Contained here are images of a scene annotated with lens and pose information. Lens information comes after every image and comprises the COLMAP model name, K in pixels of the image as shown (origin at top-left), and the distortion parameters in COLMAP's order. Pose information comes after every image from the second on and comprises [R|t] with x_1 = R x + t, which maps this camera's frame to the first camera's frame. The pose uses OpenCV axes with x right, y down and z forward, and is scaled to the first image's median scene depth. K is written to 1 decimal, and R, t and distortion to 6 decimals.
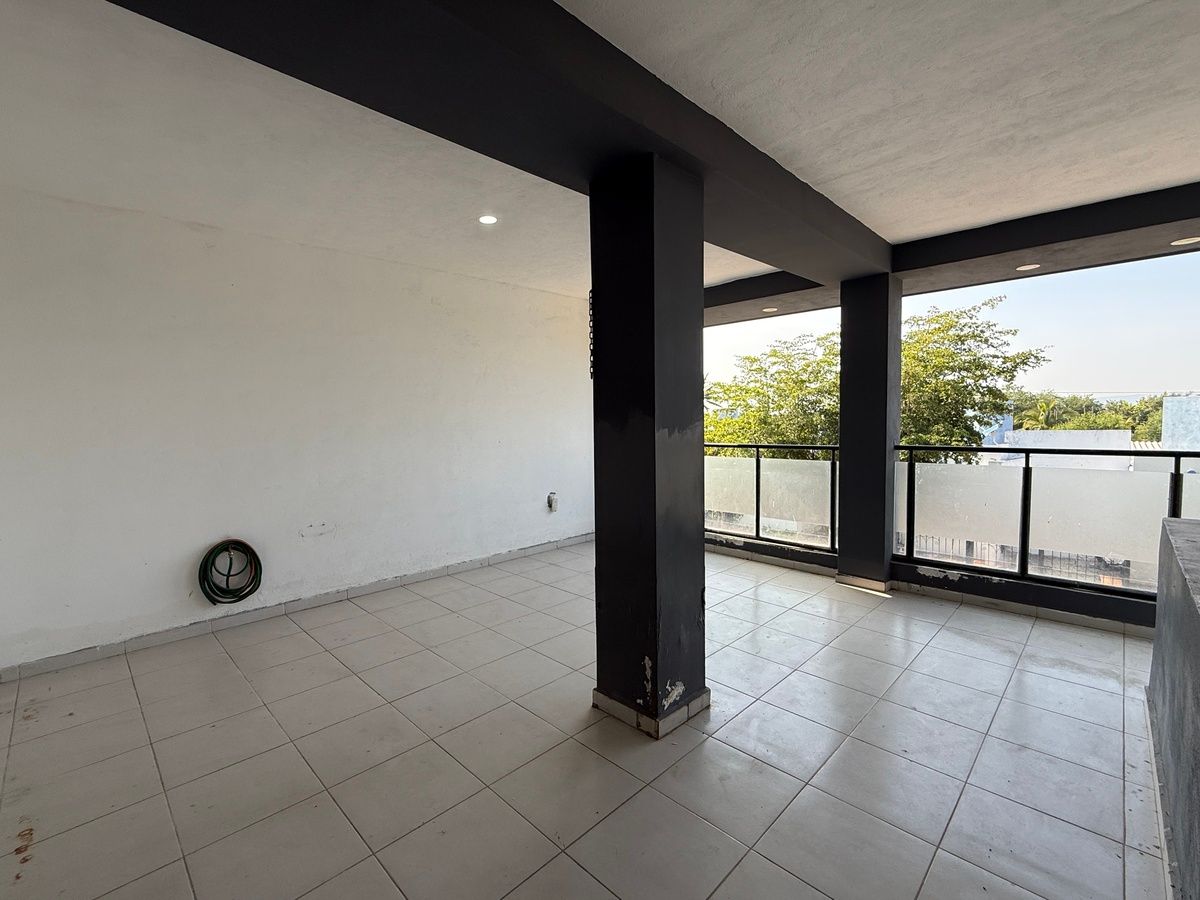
lens RADIAL K [[528.3, 0, 600.7], [0, 528.3, 450.4], [0, 0, 1]] dist [0.003027, -0.000316]
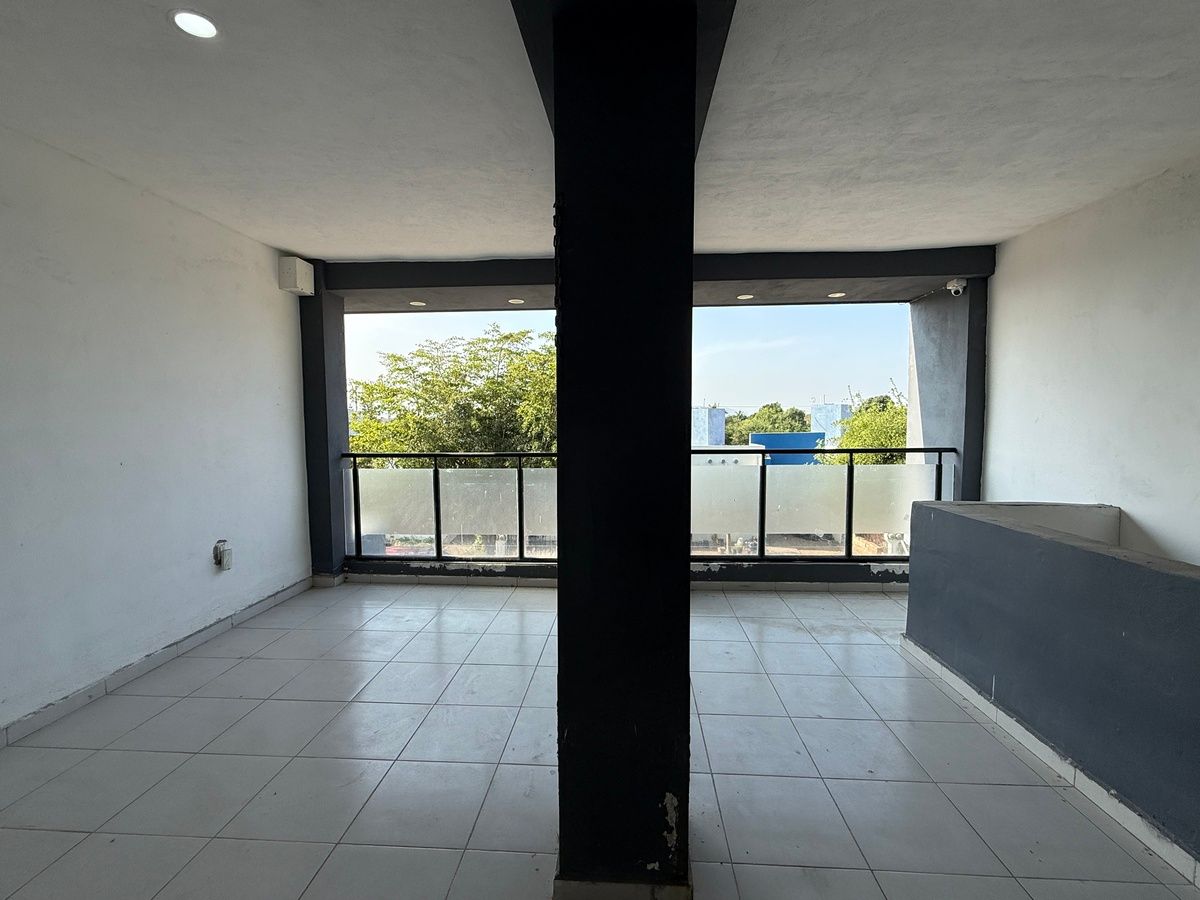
lens RADIAL K [[528.3, 0, 599.4], [0, 528.3, 449.7], [0, 0, 1]] dist [0.003027, -0.000316]
pose [[0.754972, -0.029989, 0.655071, -0.182004], [0.035282, 0.999364, 0.005088, -0.016966], [-0.654807, 0.019271, 0.755551, 0.262048]]
